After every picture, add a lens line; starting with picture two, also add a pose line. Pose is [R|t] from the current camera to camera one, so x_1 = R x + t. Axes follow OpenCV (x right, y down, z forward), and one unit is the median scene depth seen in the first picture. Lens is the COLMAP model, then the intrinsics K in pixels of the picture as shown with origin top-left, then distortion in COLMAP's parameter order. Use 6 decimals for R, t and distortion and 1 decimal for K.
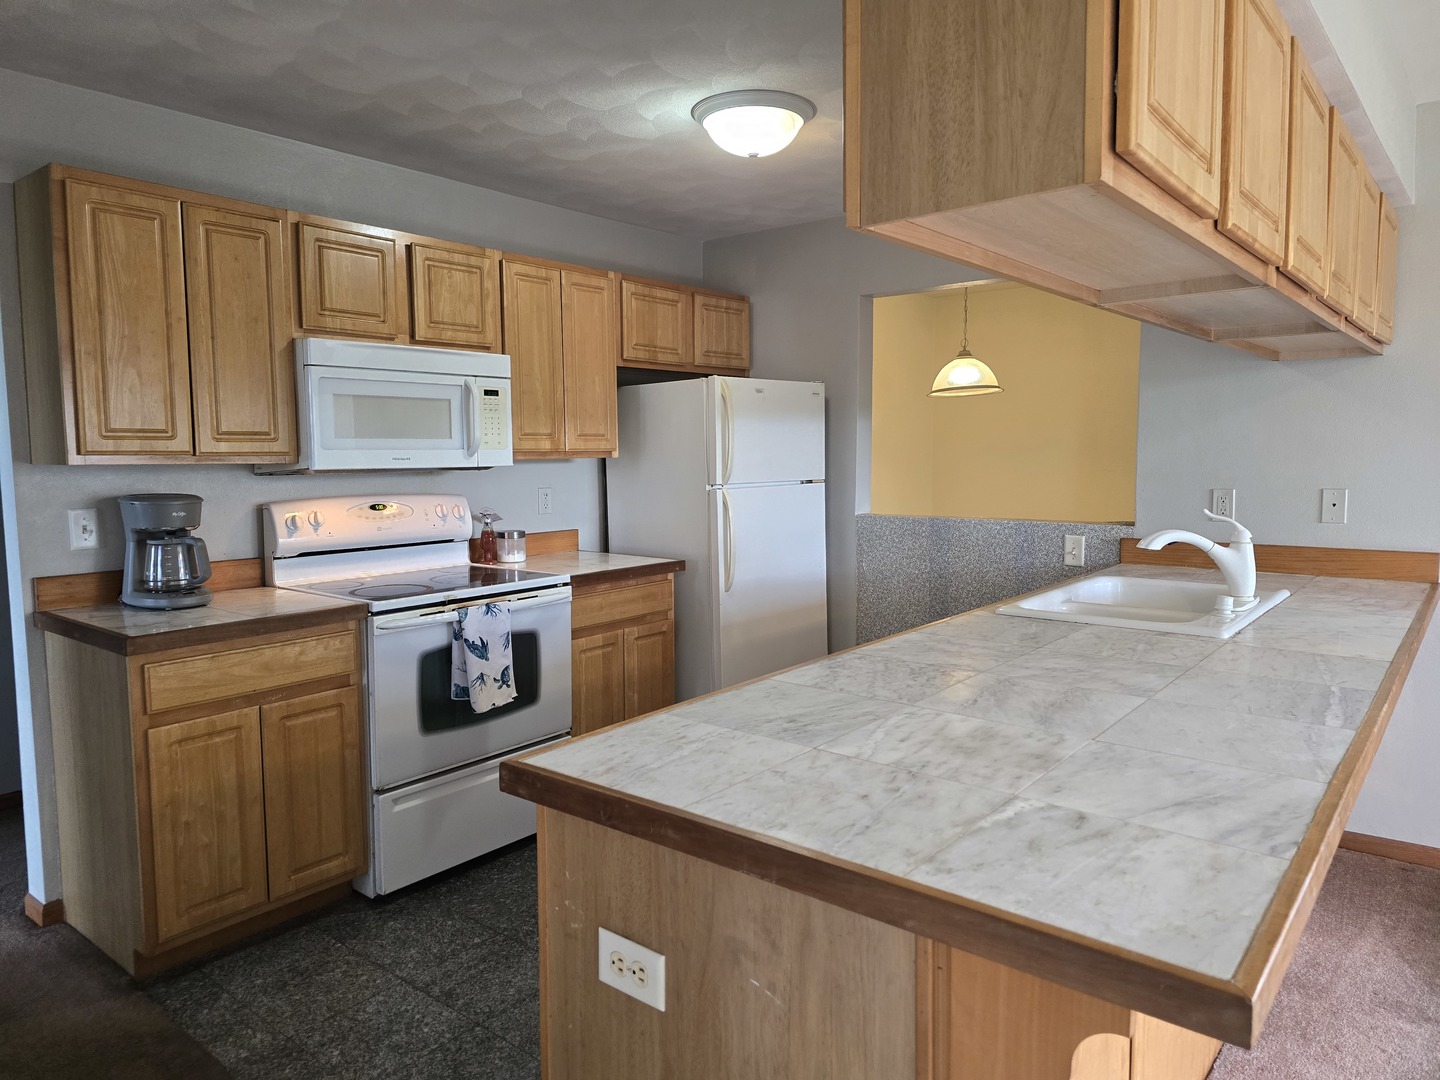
lens RADIAL K [[953.8, 0, 721.7], [0, 953.8, 523.8], [0, 0, 1]] dist [0.122259, -0.164914]
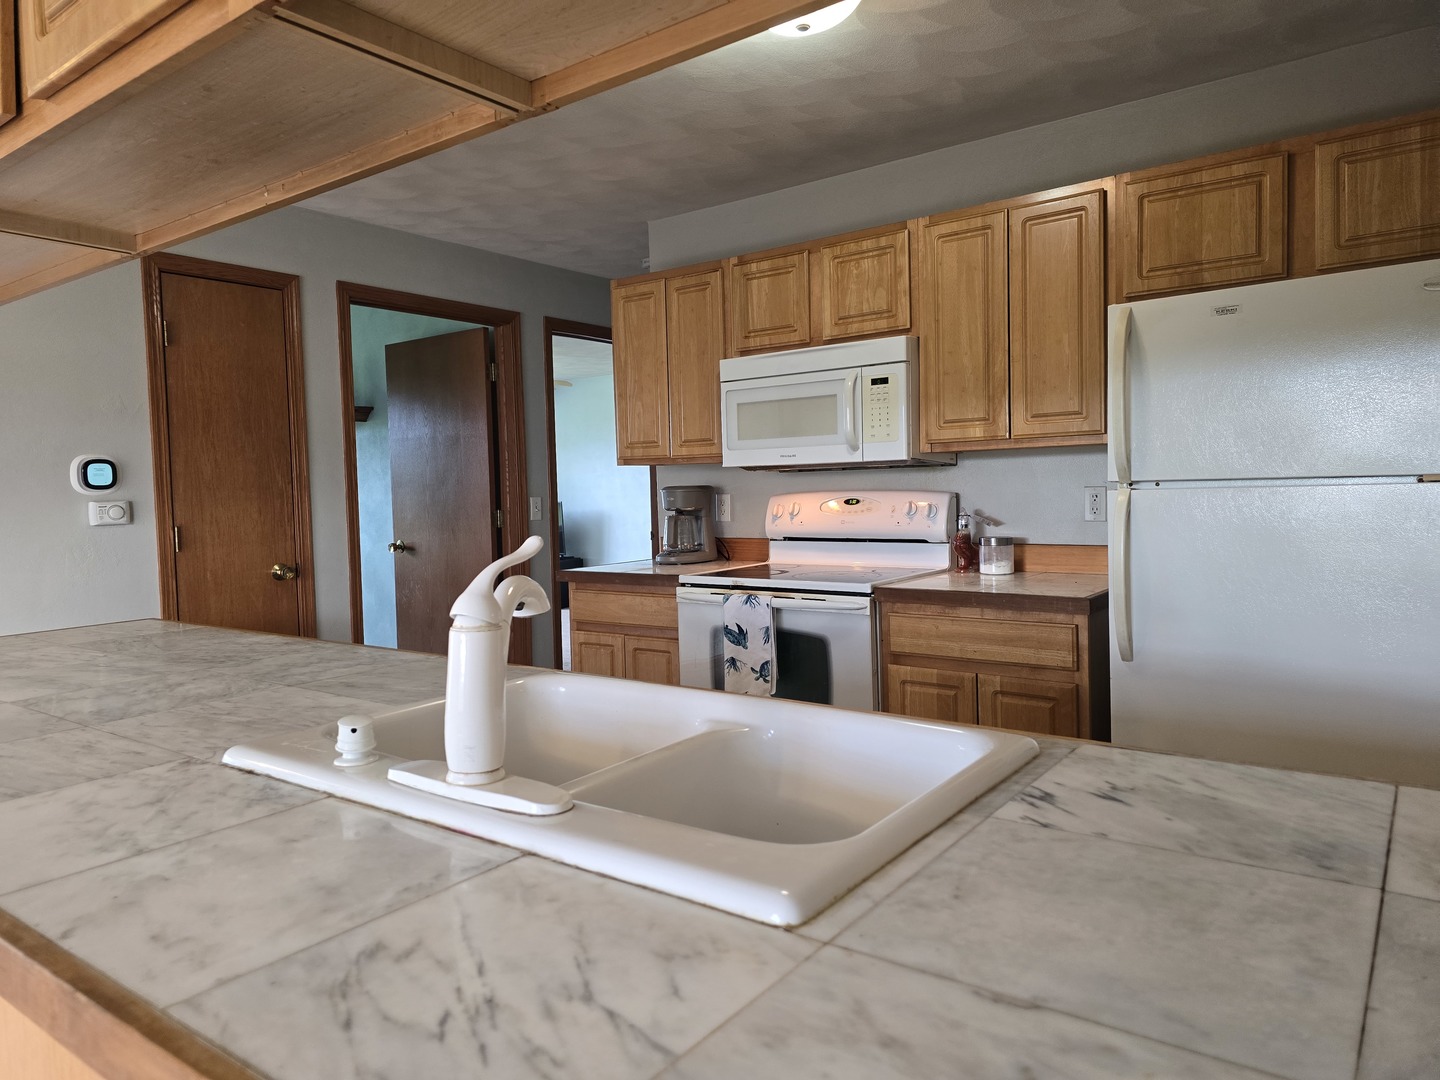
lens RADIAL K [[953.8, 0, 721.7], [0, 953.8, 523.8], [0, 0, 1]] dist [0.122259, -0.164914]
pose [[0.043976, 0.045815, -0.997982, 0.683061], [-0.055551, 0.997515, 0.043345, -0.030567], [0.997487, 0.053533, 0.046411, 0.812696]]
